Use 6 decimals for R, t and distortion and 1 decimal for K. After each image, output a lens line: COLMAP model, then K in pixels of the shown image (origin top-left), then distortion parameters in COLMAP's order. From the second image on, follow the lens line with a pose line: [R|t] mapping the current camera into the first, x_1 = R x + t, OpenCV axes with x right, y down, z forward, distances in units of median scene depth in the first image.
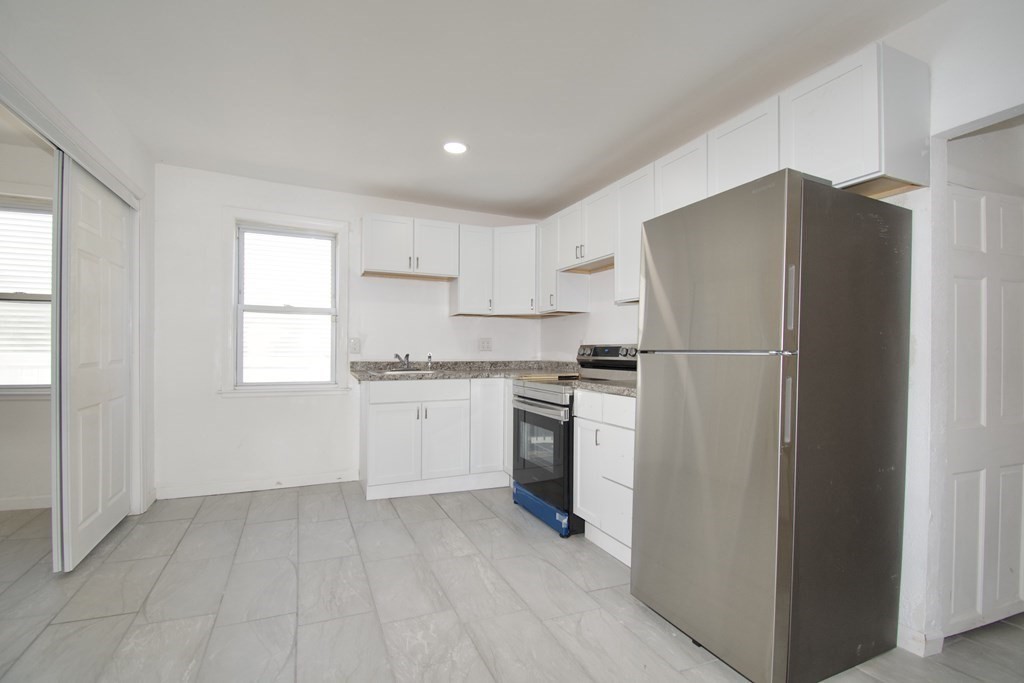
lens RADIAL K [[464.8, 0, 505.2], [0, 464.8, 349.1], [0, 0, 1]] dist [0.014283, -0.021467]
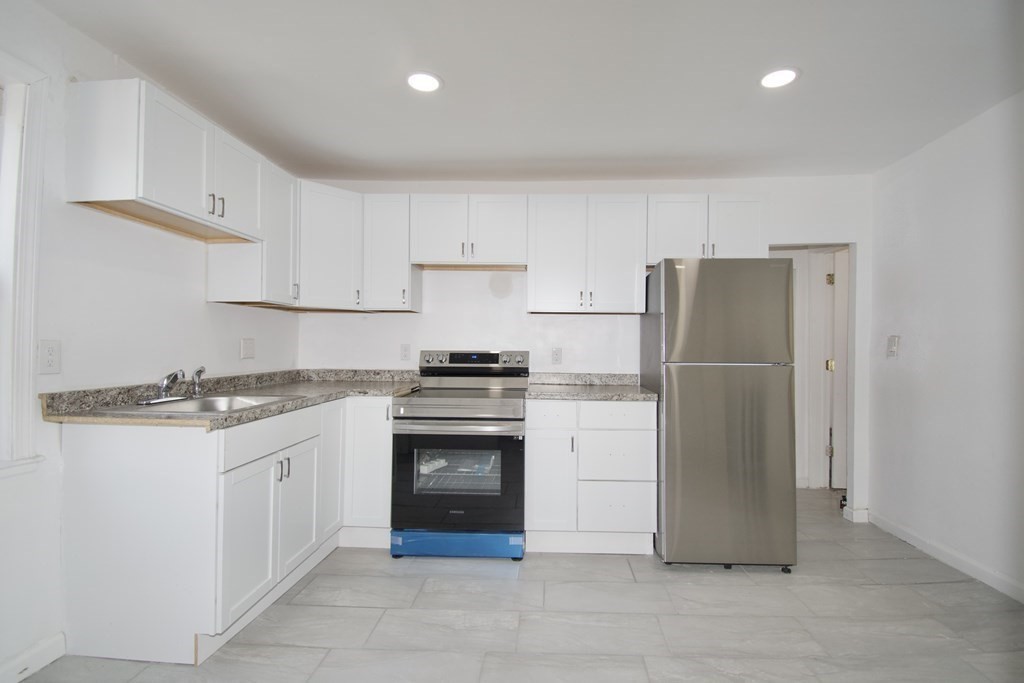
lens RADIAL K [[490.8, 0, 516.4], [0, 490.8, 335.0], [0, 0, 1]] dist [-0.008829, -0.005357]
pose [[0.445761, 0.013895, 0.895044, -0.610488], [-0.006503, 0.999903, -0.012284, -0.028895], [-0.895128, -0.000345, 0.445808, 0.452971]]
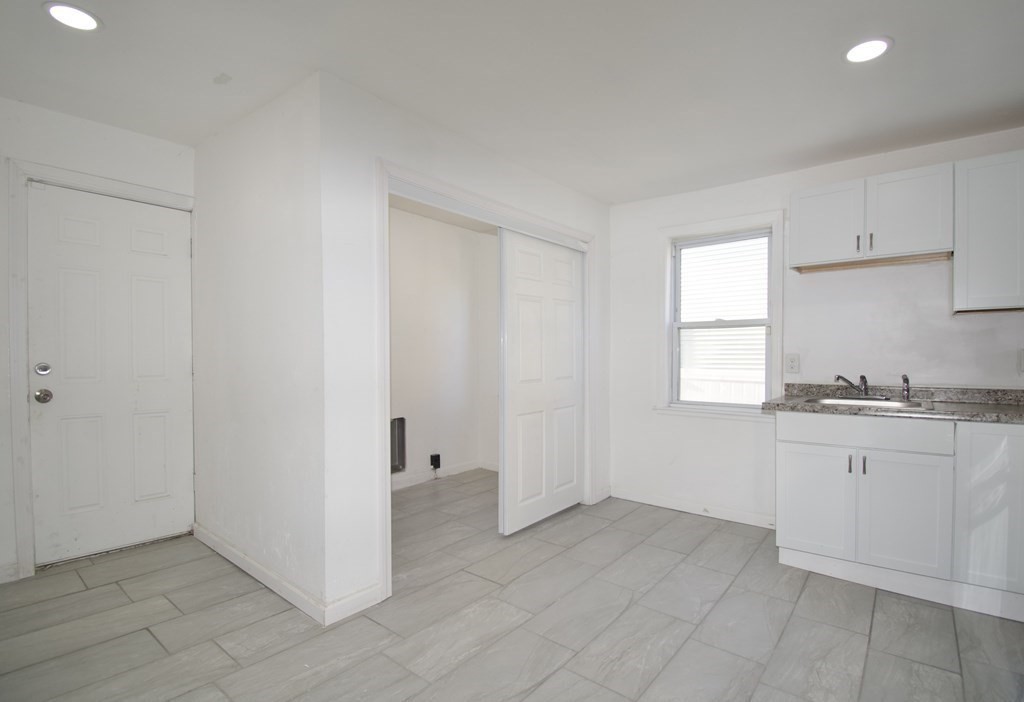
lens RADIAL K [[476.7, 0, 537.7], [0, 476.7, 364.9], [0, 0, 1]] dist [-0.002118, -0.013450]
pose [[0.483576, 0.004375, -0.875292, 0.200547], [0.007801, 0.999926, 0.009308, -0.017465], [0.875268, -0.011329, 0.483506, 0.260622]]
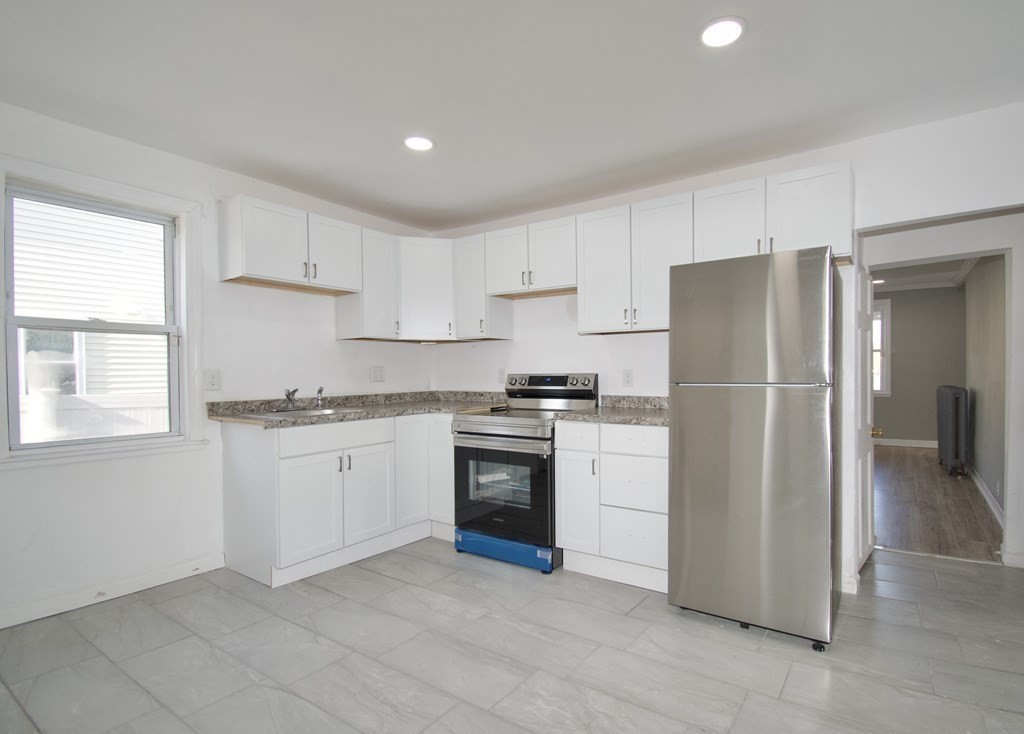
lens RADIAL K [[511.9, 0, 538.2], [0, 511.9, 377.5], [0, 0, 1]] dist [-0.001694, -0.006142]
pose [[0.845786, -0.020186, 0.533140, -0.362302], [0.013006, 0.999767, 0.017219, -0.019839], [-0.533364, -0.007630, 0.845852, 0.086095]]
